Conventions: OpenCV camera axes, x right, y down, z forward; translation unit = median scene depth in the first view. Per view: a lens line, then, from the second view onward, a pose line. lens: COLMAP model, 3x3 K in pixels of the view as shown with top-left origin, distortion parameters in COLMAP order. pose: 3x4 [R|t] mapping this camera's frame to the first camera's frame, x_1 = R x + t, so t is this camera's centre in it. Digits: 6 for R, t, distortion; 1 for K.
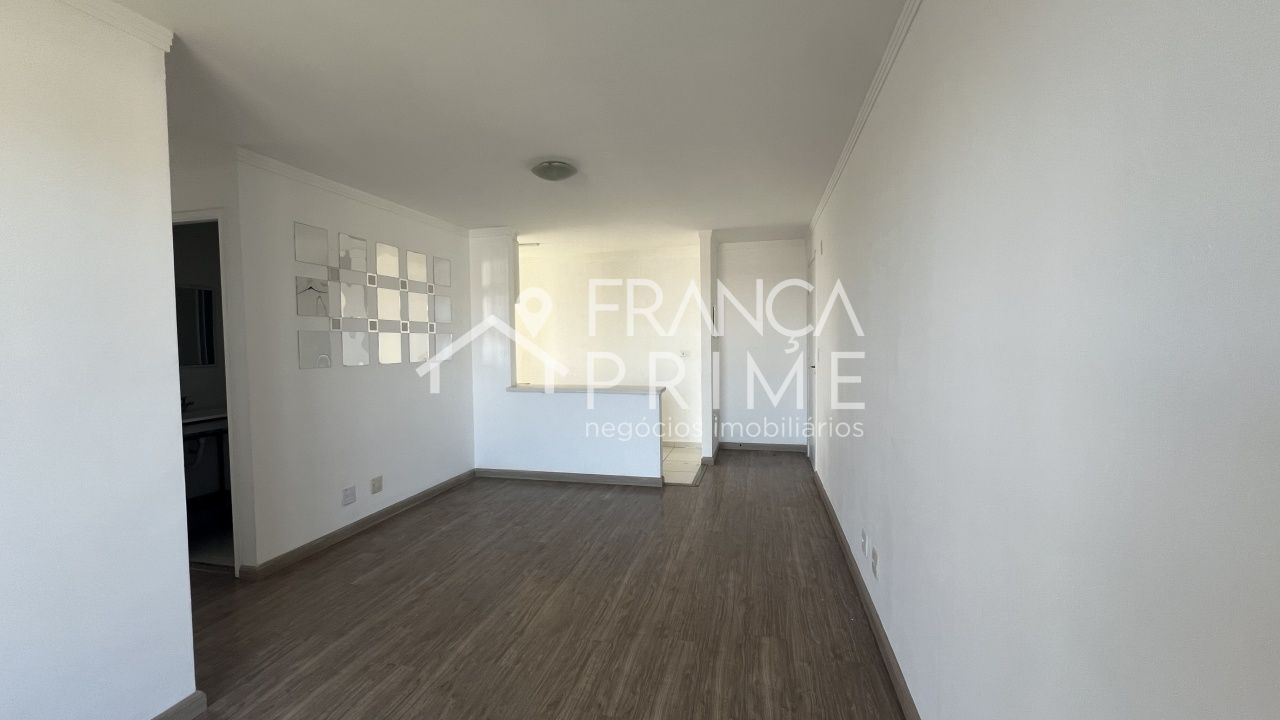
lens RADIAL K [[508.0, 0, 631.4], [0, 508.0, 358.6], [0, 0, 1]] dist [-0.000956, 0.000123]
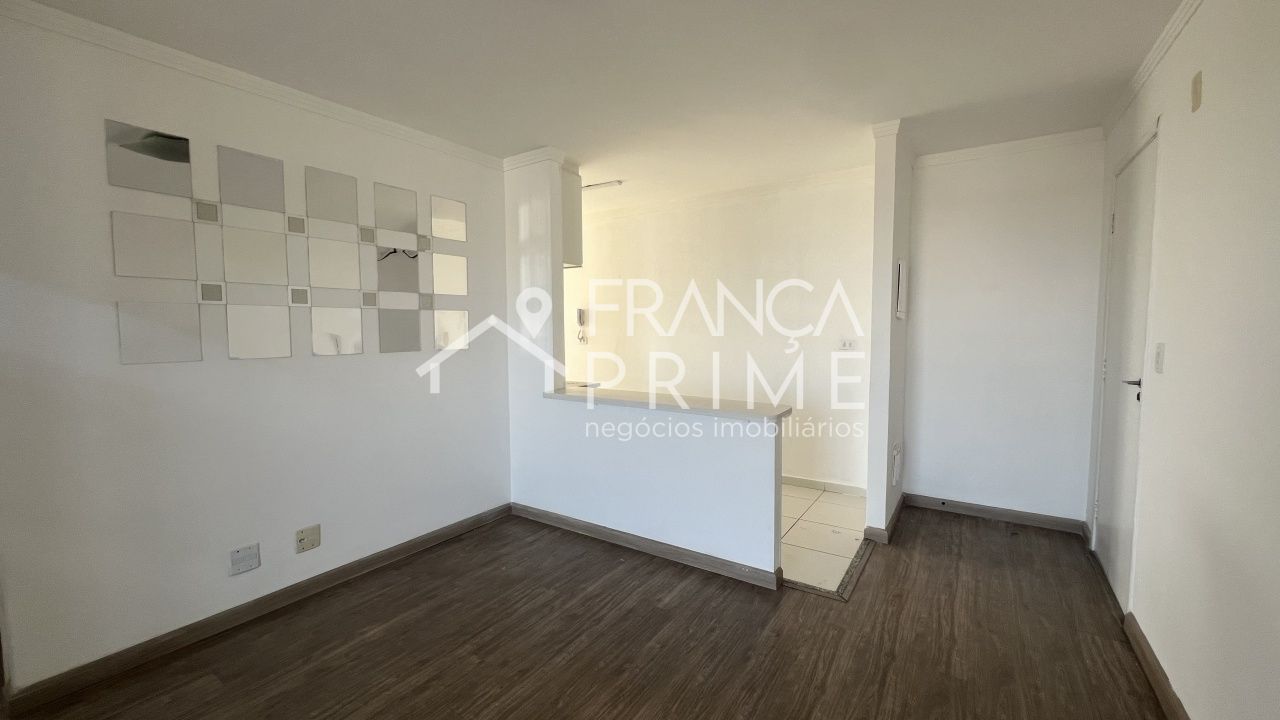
lens RADIAL K [[508.0, 0, 633.6], [0, 508.0, 359.4], [0, 0, 1]] dist [-0.000956, 0.000123]
pose [[0.941618, 0.030740, -0.335277, 0.093728], [-0.018769, 0.999067, 0.038886, -0.014599], [0.336159, -0.030323, 0.941317, 0.449112]]
